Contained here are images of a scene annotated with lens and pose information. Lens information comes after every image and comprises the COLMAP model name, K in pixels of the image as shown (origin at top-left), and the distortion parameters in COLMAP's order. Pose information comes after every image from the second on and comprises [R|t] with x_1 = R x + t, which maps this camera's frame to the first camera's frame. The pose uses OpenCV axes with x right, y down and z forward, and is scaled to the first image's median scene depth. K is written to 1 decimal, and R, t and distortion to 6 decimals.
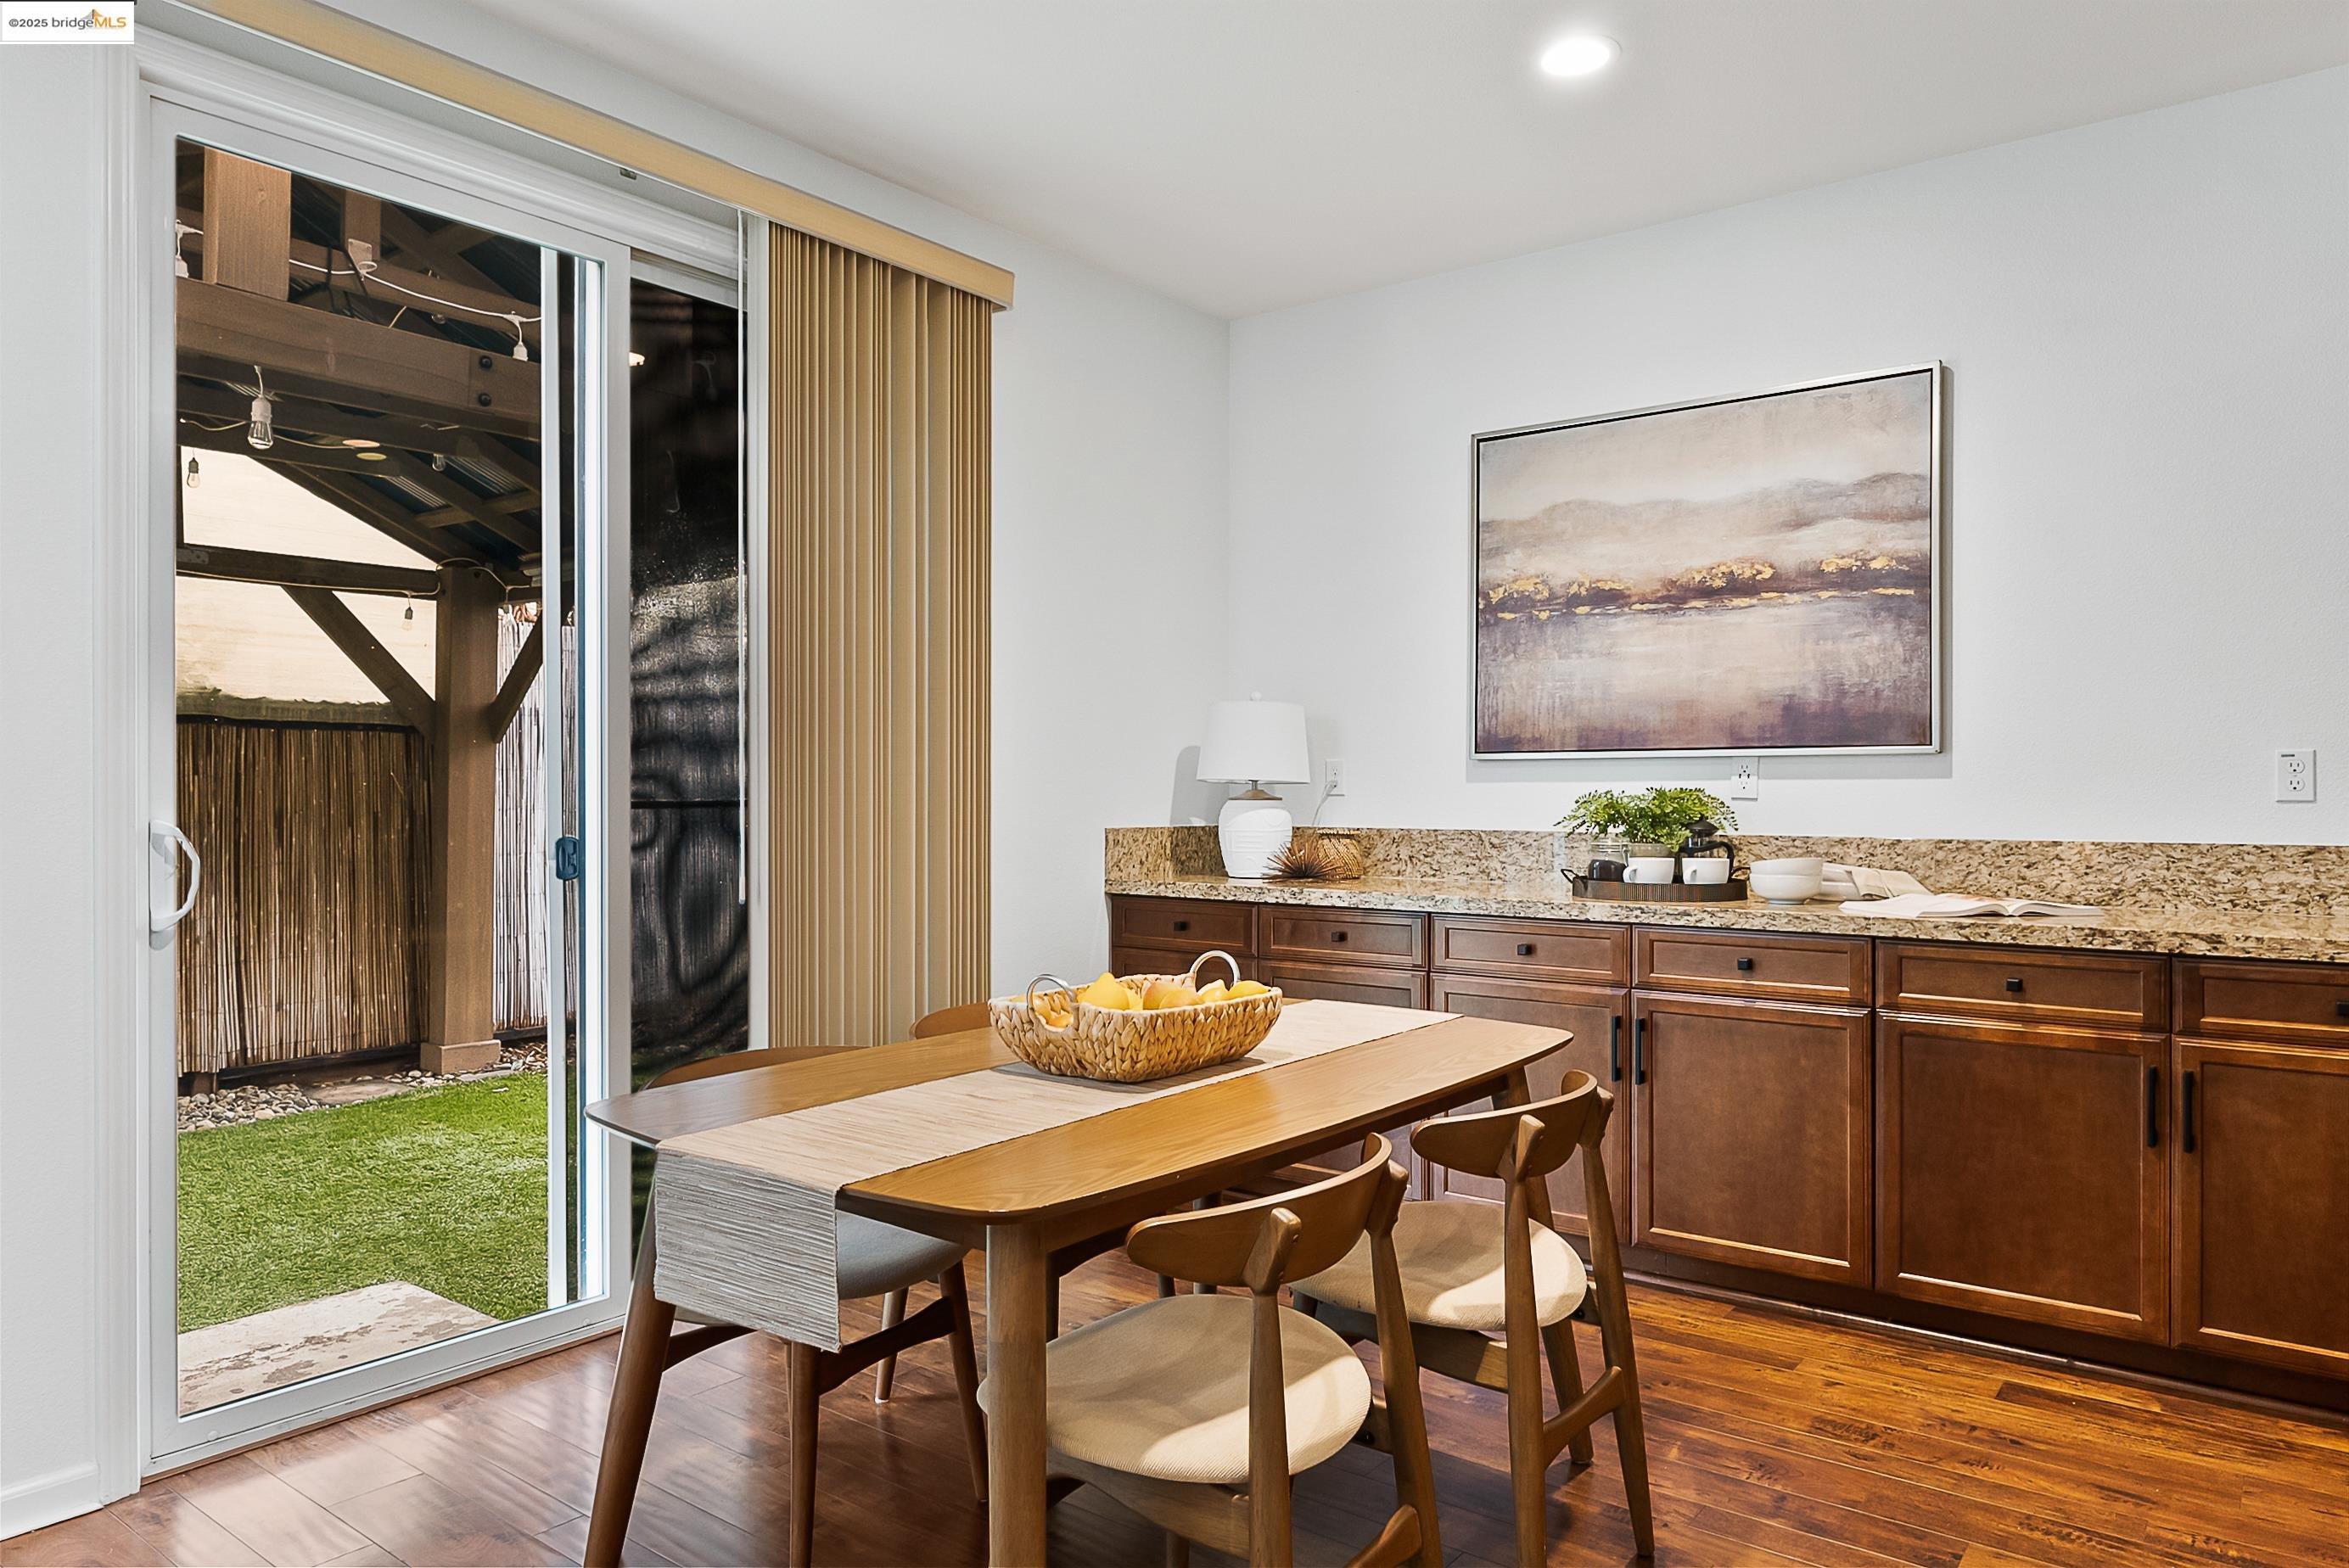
lens RADIAL K [[1496.1, 0, 1179.3], [0, 1496.1, 790.1], [0, 0, 1]] dist [-0.005452, 0.002237]
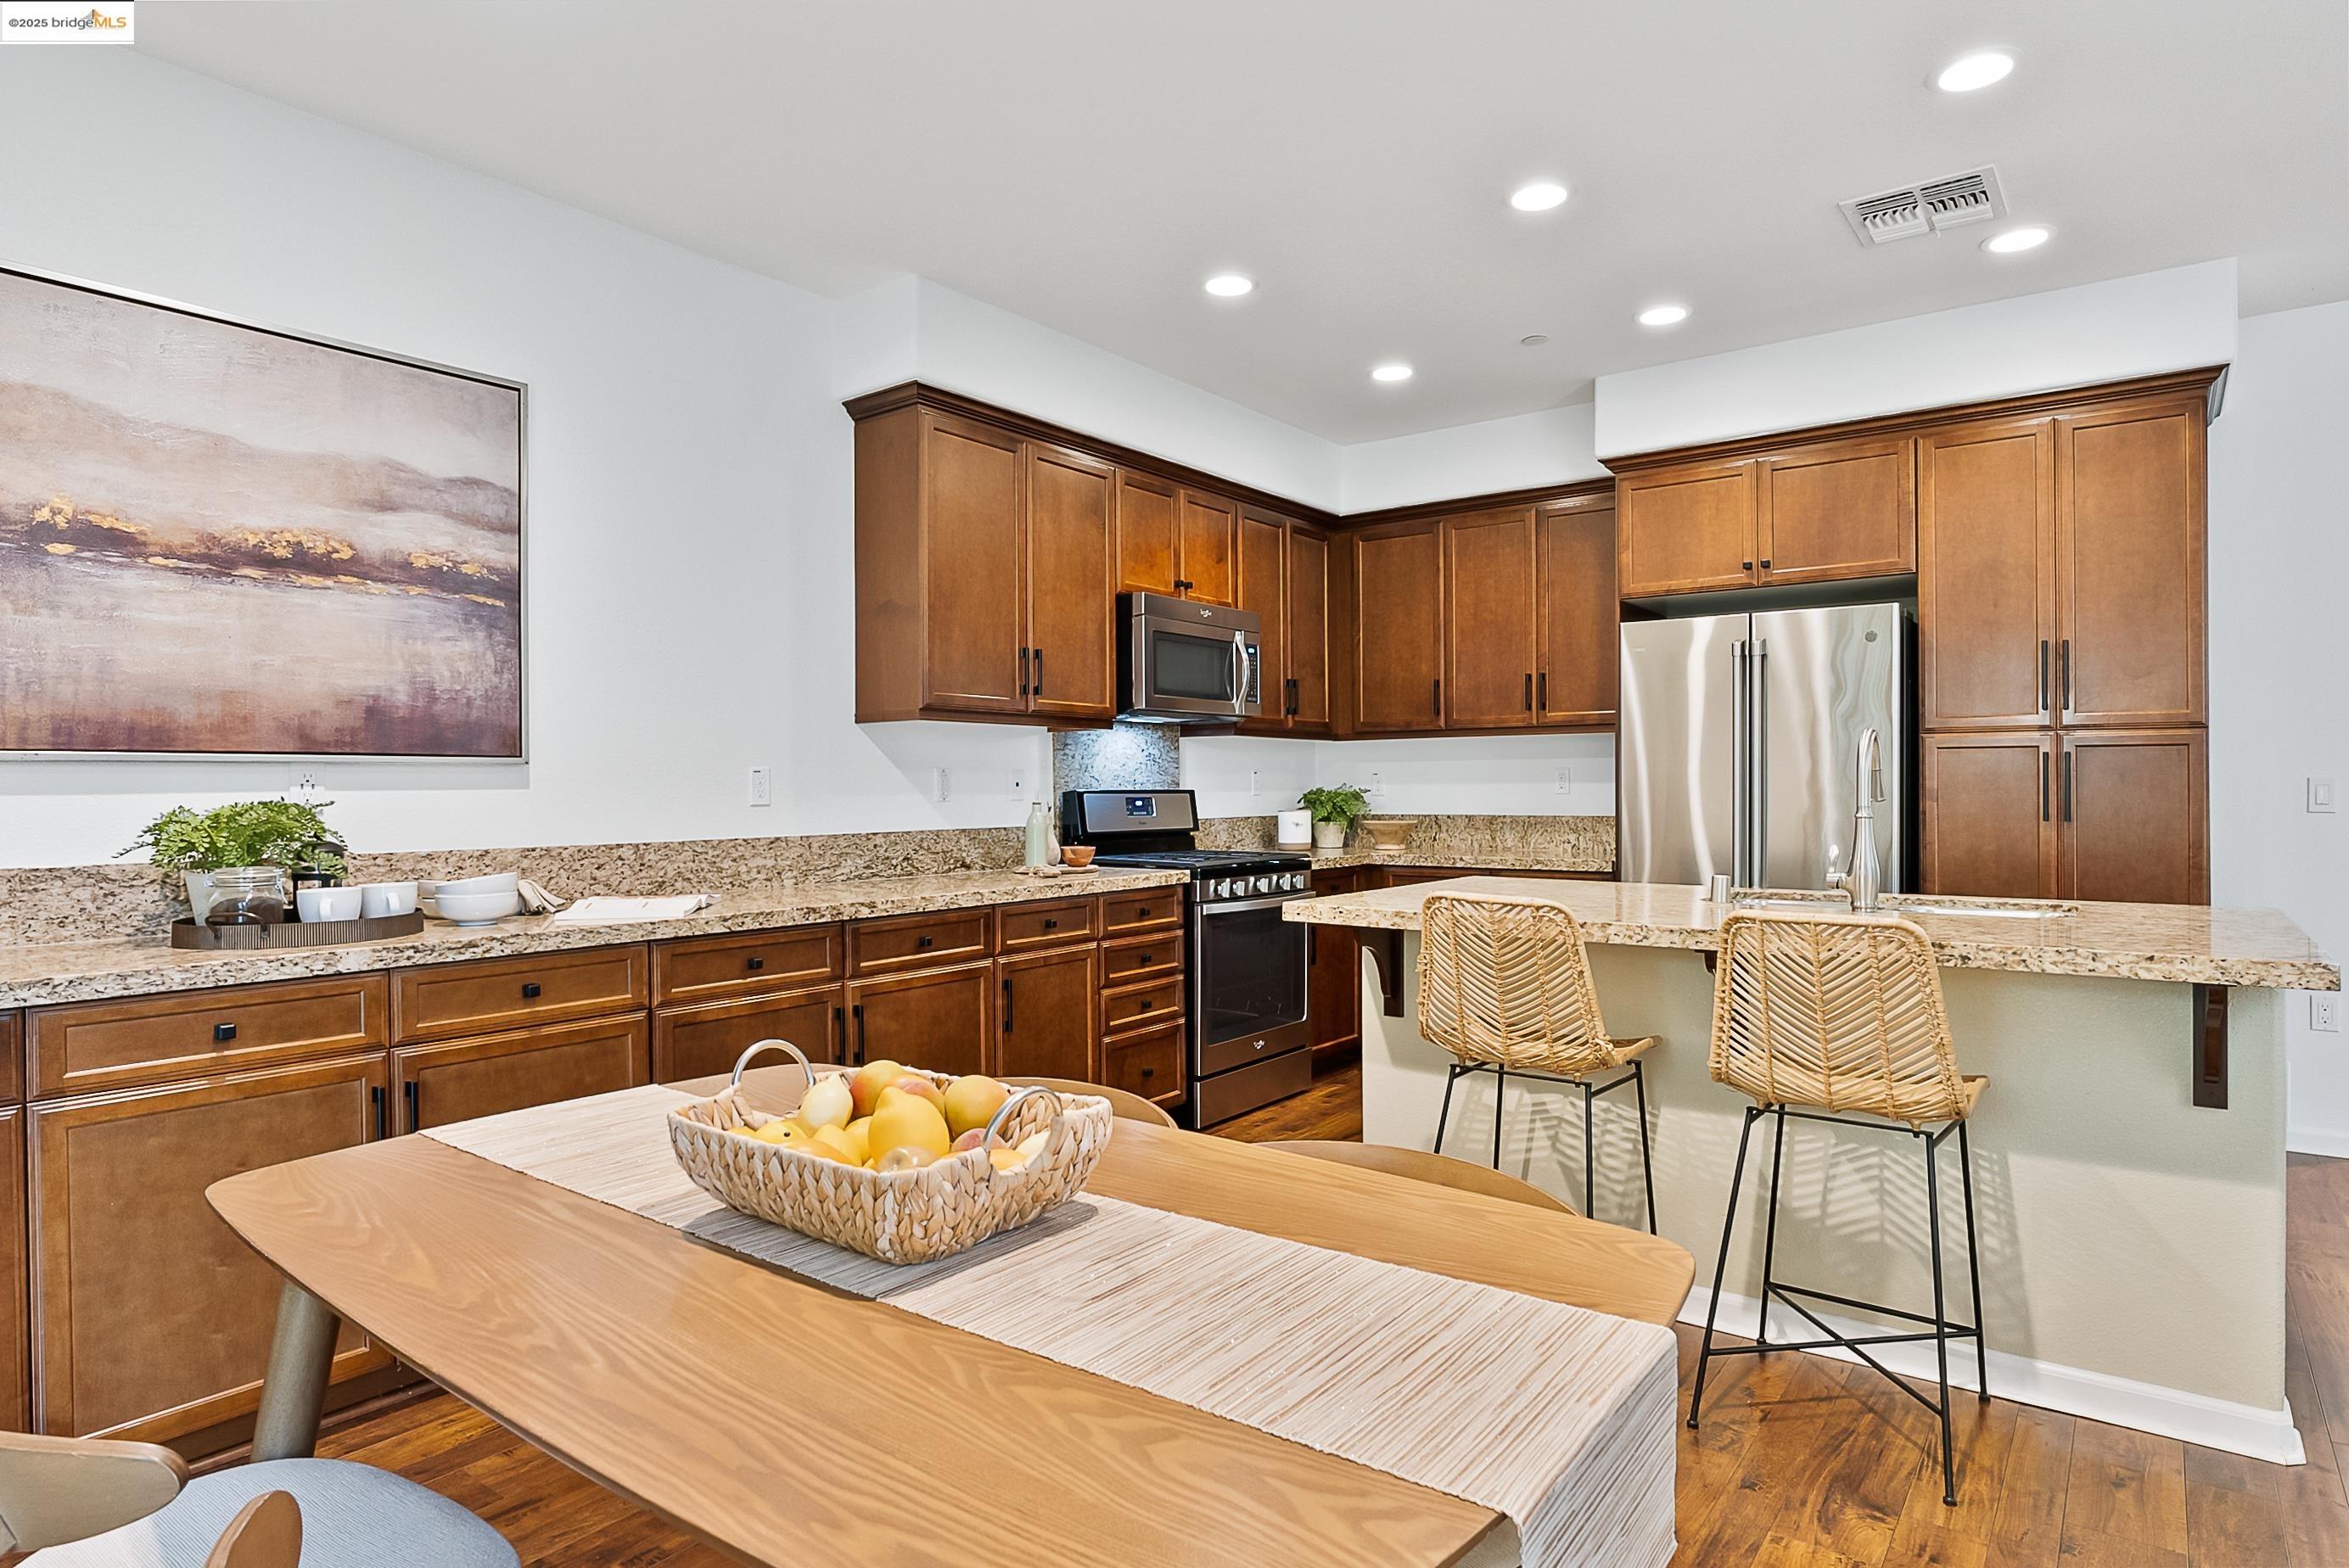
lens RADIAL K [[1290.3, 0, 1199.4], [0, 1290.3, 788.5], [0, 0, 1]] dist [-0.003990, -0.000395]
pose [[-0.012848, -0.001668, 0.999916, -0.382775], [0.007088, 0.999973, 0.001759, -0.006284], [-0.999892, 0.007110, -0.012836, 0.539061]]
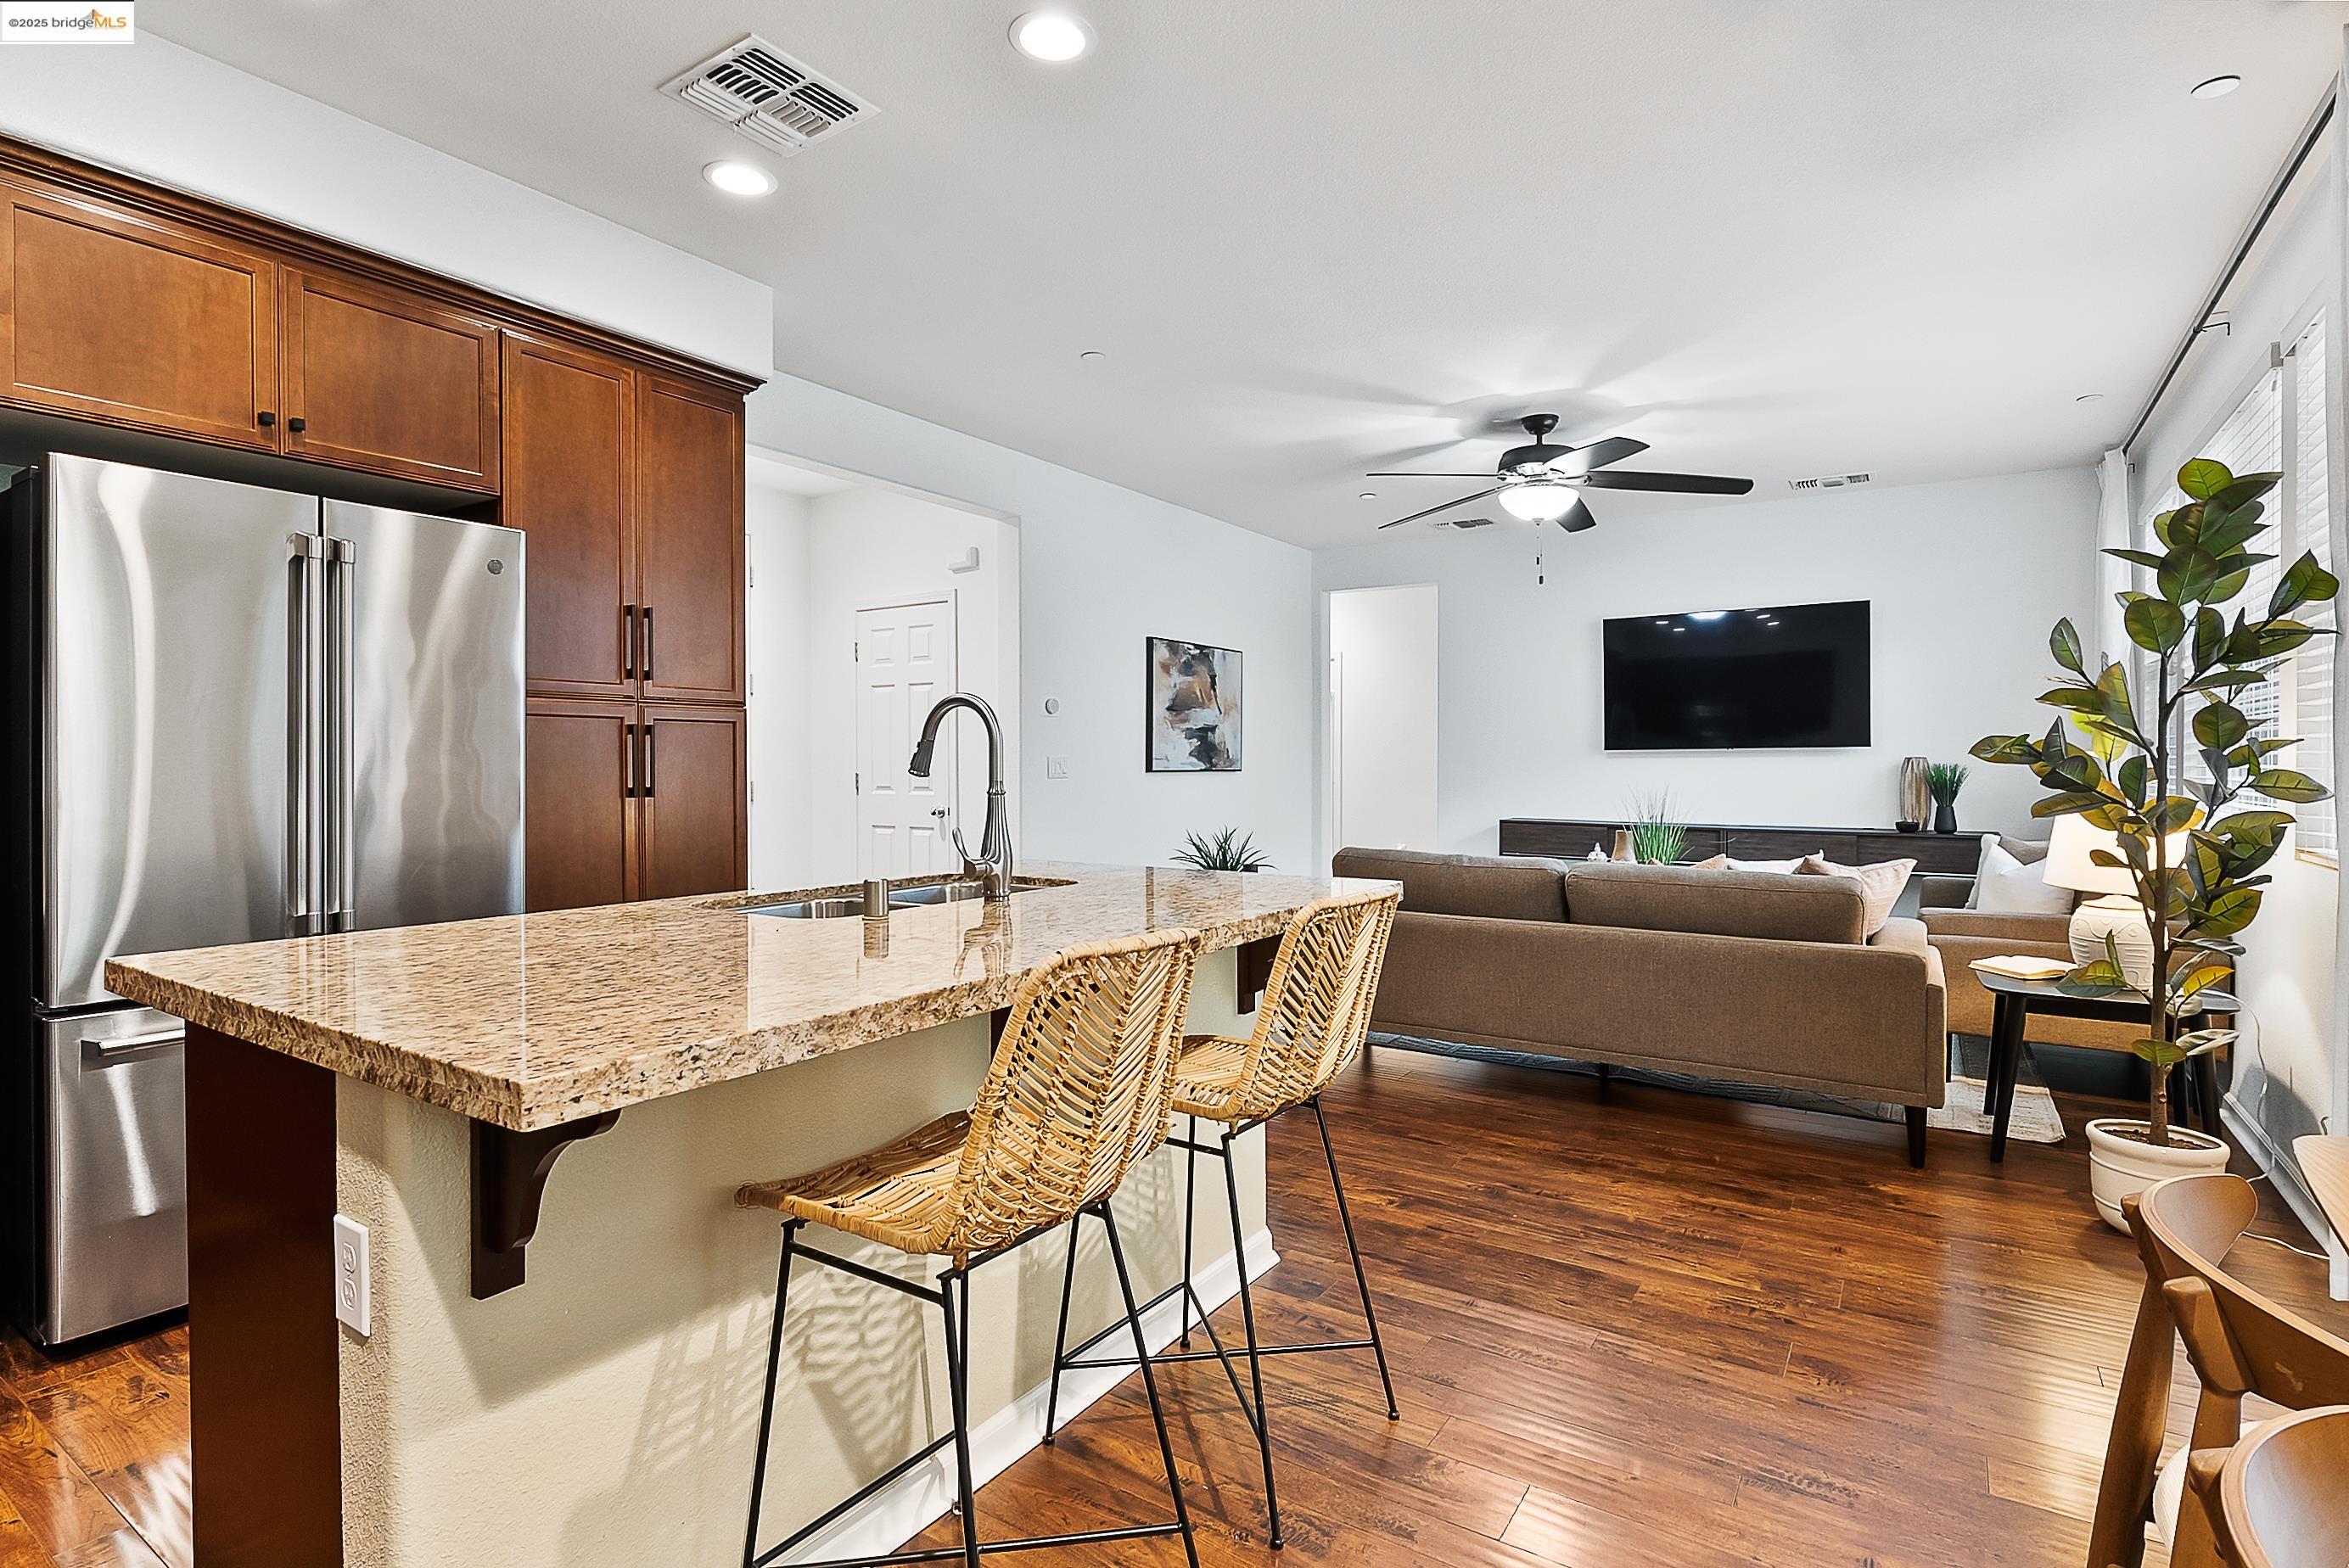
lens RADIAL K [[1153.3, 0, 1170.3], [0, 1153.3, 771.5], [0, 0, 1]] dist [0.000293, -0.001125]
pose [[-0.997984, 0.001104, -0.063462, 0.331234], [0.000292, 0.999918, 0.012810, -0.004486], [0.063471, 0.012765, -0.997902, 0.747322]]
